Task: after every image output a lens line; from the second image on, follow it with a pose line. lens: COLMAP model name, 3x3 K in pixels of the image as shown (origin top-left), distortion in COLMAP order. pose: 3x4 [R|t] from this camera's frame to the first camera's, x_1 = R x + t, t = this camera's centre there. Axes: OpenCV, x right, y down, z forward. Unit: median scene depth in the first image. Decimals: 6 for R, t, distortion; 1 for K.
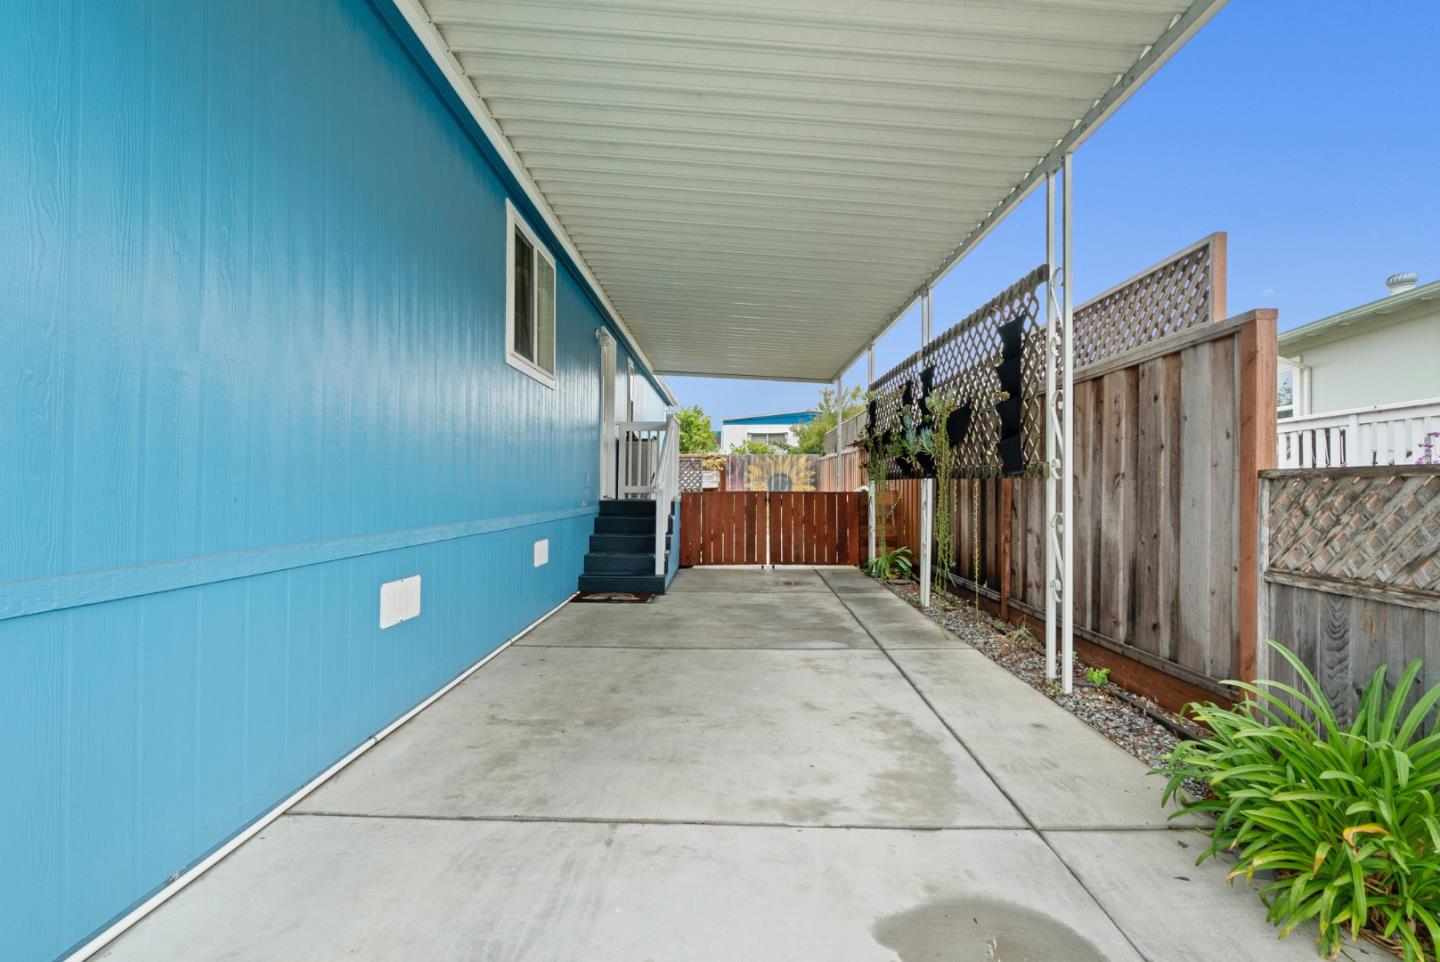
lens RADIAL K [[667.4, 0, 720.0], [0, 667.4, 481.0], [0, 0, 1]] dist [-0.003260, -0.000058]
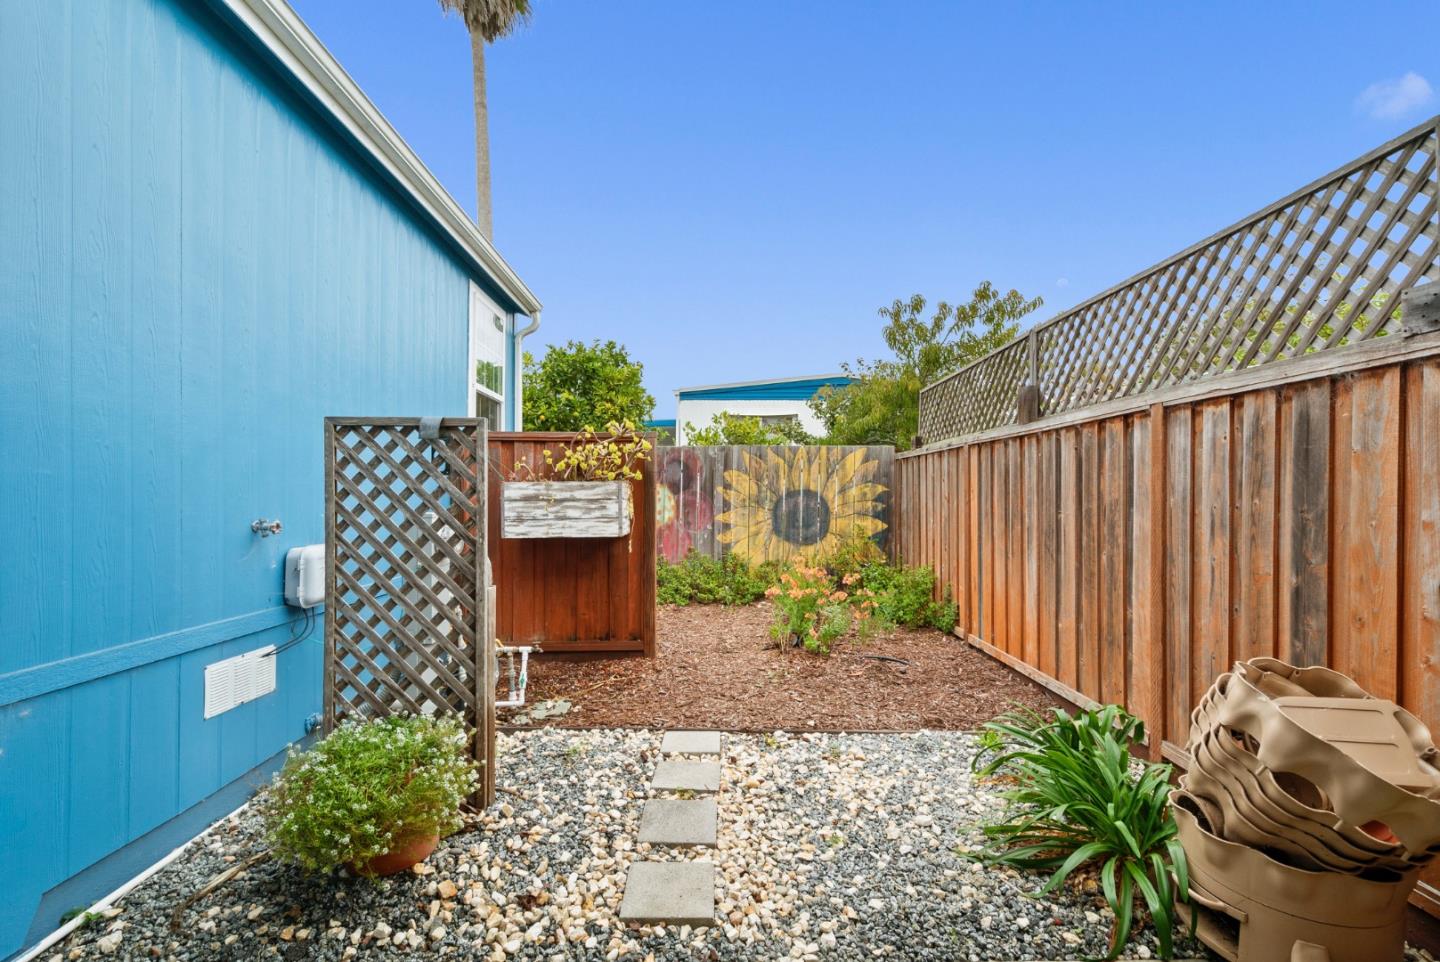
lens RADIAL K [[681.2, 0, 725.7], [0, 681.2, 528.9], [0, 0, 1]] dist [-0.018777, 0.000361]
pose [[0.999083, 0.002463, 0.042748, 0.049665], [-0.004601, 0.998739, 0.049989, -0.016348], [-0.042571, -0.050140, 0.997835, 1.160258]]
